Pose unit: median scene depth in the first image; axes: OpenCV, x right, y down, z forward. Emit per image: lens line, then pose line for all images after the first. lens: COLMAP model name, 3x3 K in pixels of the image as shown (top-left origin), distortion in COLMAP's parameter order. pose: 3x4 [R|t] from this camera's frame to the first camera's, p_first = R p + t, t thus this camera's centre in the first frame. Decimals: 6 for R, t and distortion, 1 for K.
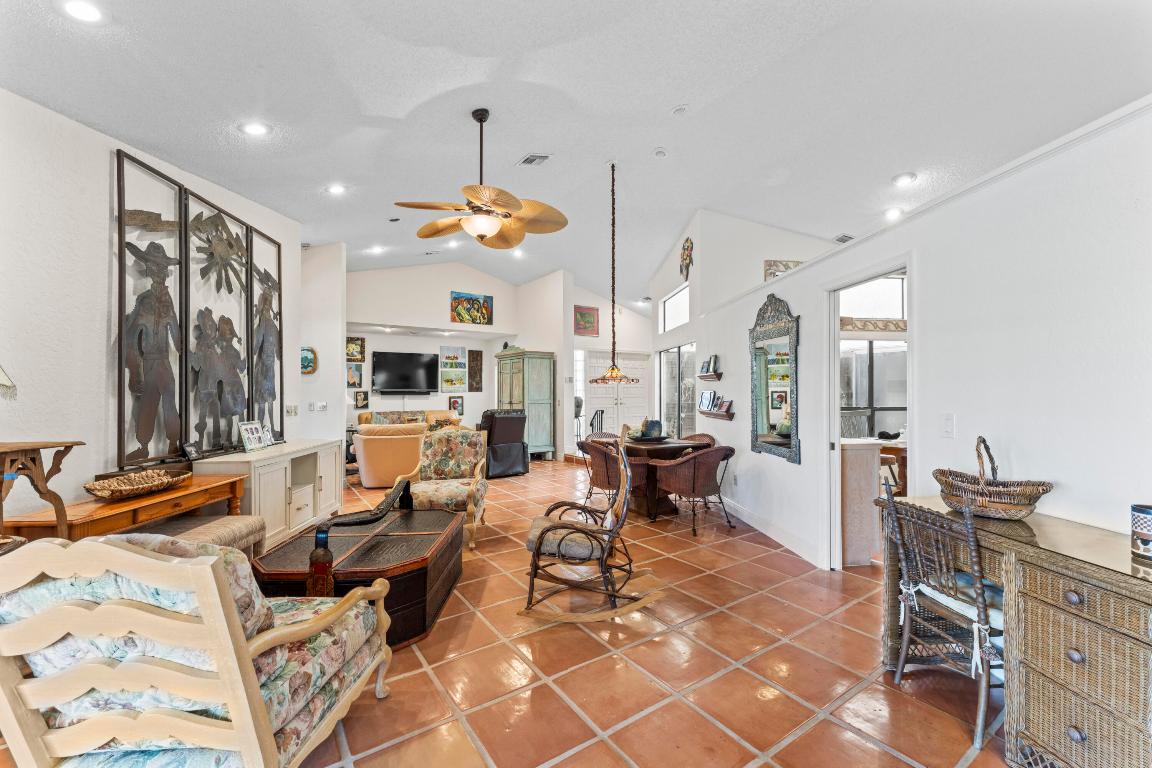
lens RADIAL K [[457.0, 0, 572.2], [0, 457.0, 385.8], [0, 0, 1]] dist [0.000569, 0.000041]
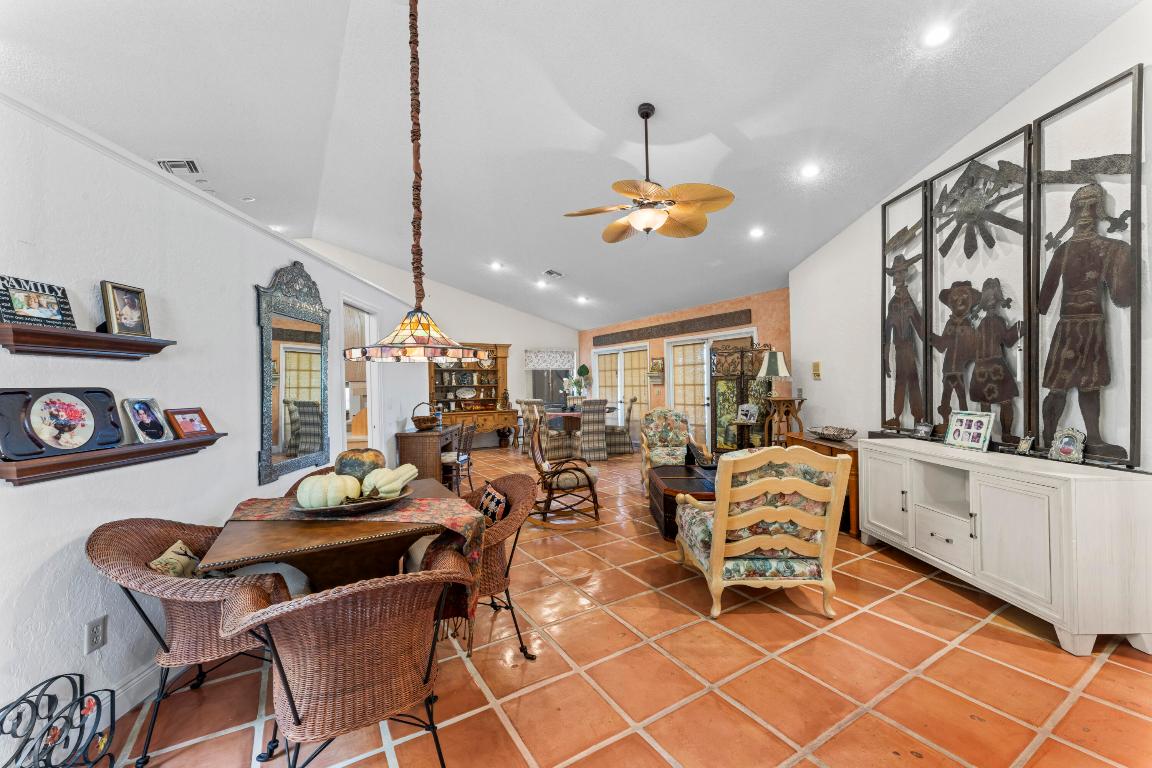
lens RADIAL K [[457.0, 0, 572.2], [0, 457.0, 385.8], [0, 0, 1]] dist [0.000569, 0.000041]
pose [[-0.997343, 0.001545, 0.072827, -0.091805], [0.001706, 0.999996, 0.002156, 0.034111], [-0.072824, 0.002275, -0.997342, 1.906818]]
